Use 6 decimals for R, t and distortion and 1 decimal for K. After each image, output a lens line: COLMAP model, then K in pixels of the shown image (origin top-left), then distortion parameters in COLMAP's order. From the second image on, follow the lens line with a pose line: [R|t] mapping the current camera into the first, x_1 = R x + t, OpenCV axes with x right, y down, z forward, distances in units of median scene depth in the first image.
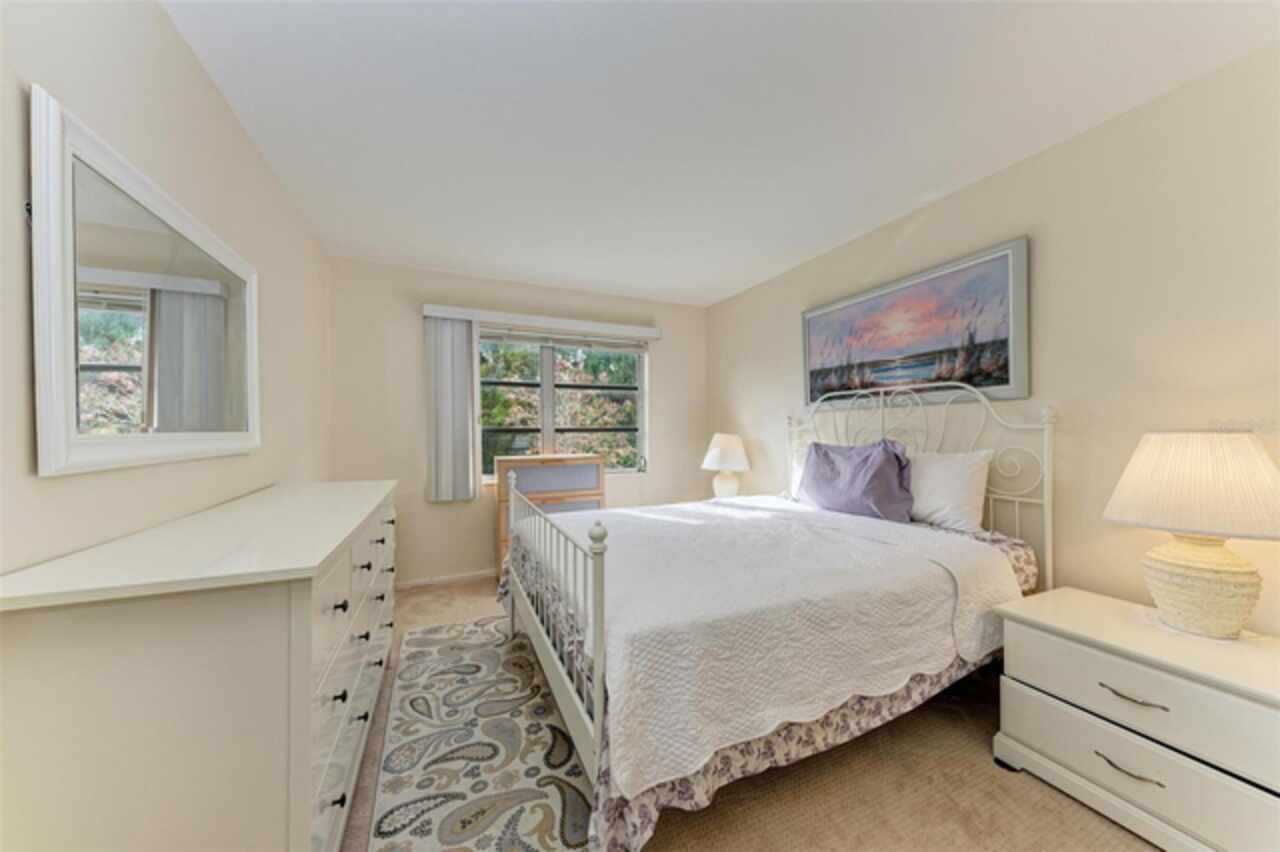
lens RADIAL K [[432.7, 0, 644.4], [0, 432.7, 433.6], [0, 0, 1]] dist [0.017776, -0.005132]
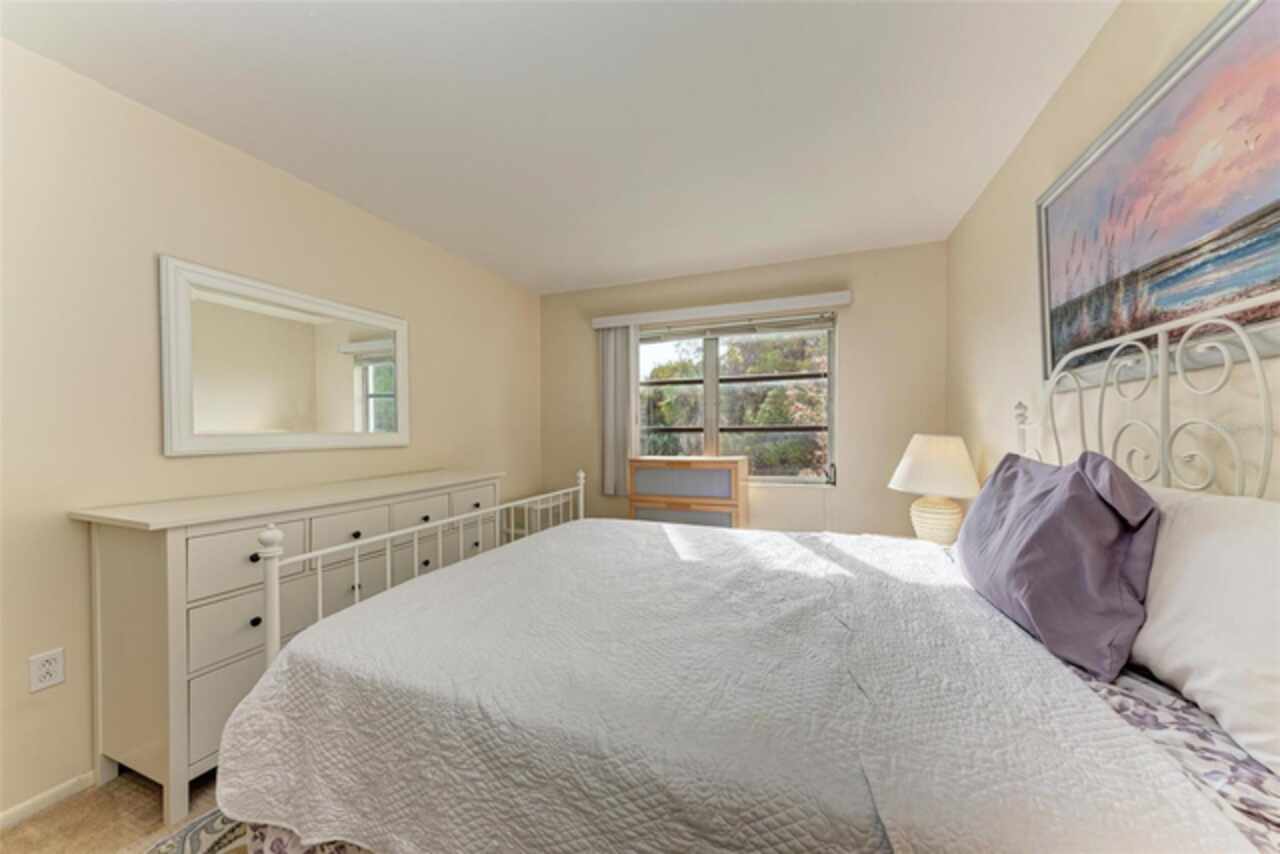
lens RADIAL K [[432.7, 0, 644.4], [0, 432.7, 434.6], [0, 0, 1]] dist [0.017776, -0.005132]
pose [[0.707547, 0.007929, -0.706622, 0.490785], [-0.005940, 0.999968, 0.005273, -0.002640], [0.706641, 0.000466, 0.707572, 0.373702]]
